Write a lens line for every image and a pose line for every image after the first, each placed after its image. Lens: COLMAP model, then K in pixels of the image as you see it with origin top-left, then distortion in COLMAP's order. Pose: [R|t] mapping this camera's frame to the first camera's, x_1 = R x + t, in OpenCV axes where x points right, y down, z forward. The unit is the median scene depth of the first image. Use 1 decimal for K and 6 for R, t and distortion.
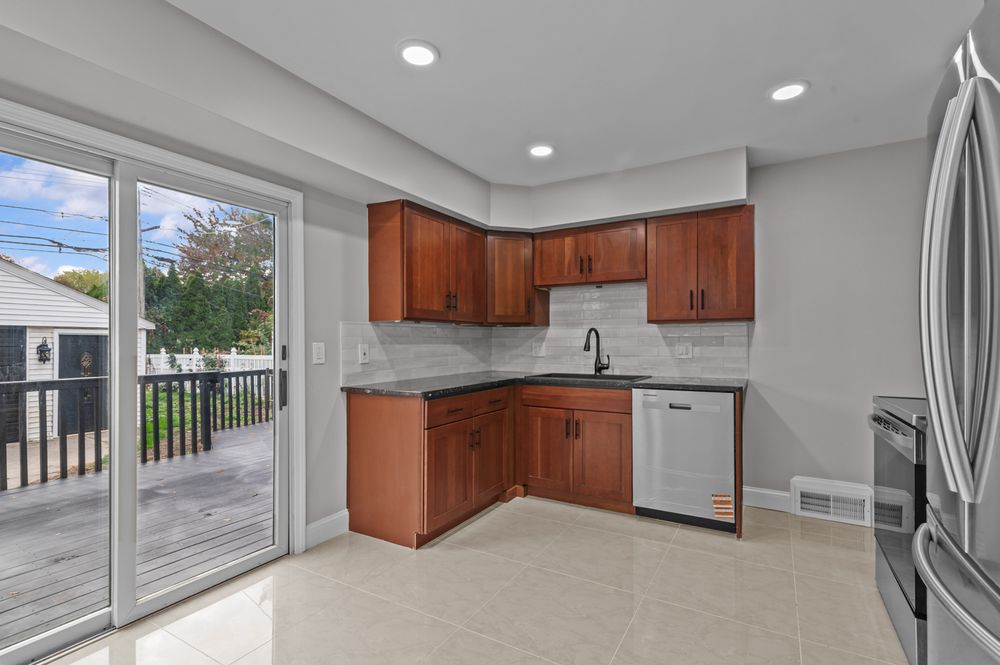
lens RADIAL K [[454.7, 0, 512.4], [0, 454.7, 344.7], [0, 0, 1]] dist [0.012869, -0.003409]
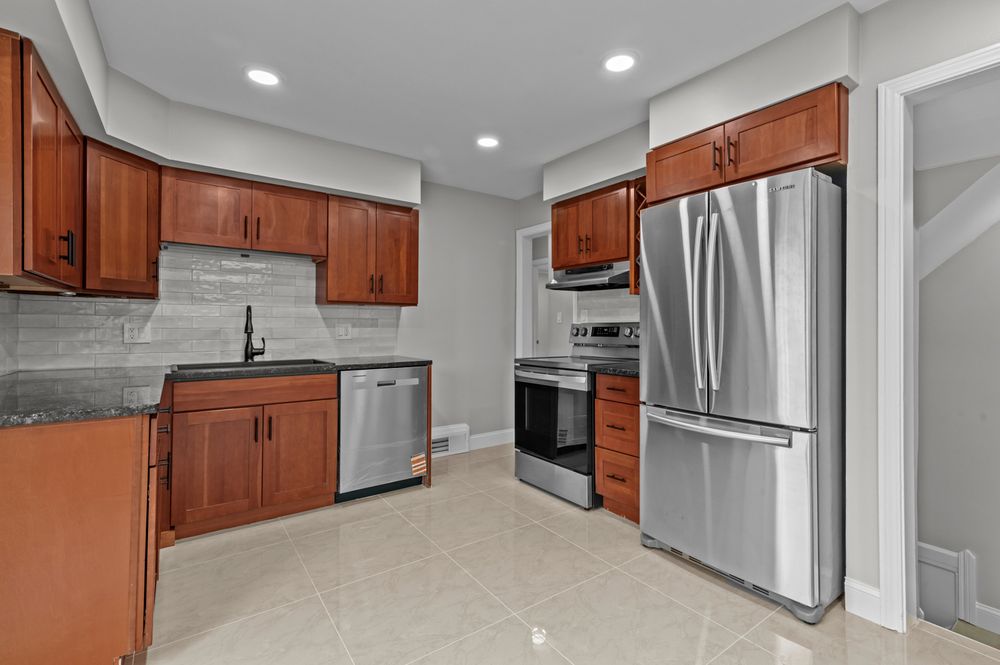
lens RADIAL K [[454.7, 0, 504.1], [0, 454.7, 324.2], [0, 0, 1]] dist [0.012869, -0.003409]
pose [[0.410478, 0.005905, 0.911851, -0.415928], [0.000381, 0.999978, -0.006647, 0.003288], [-0.911870, 0.003075, 0.410467, 0.257529]]
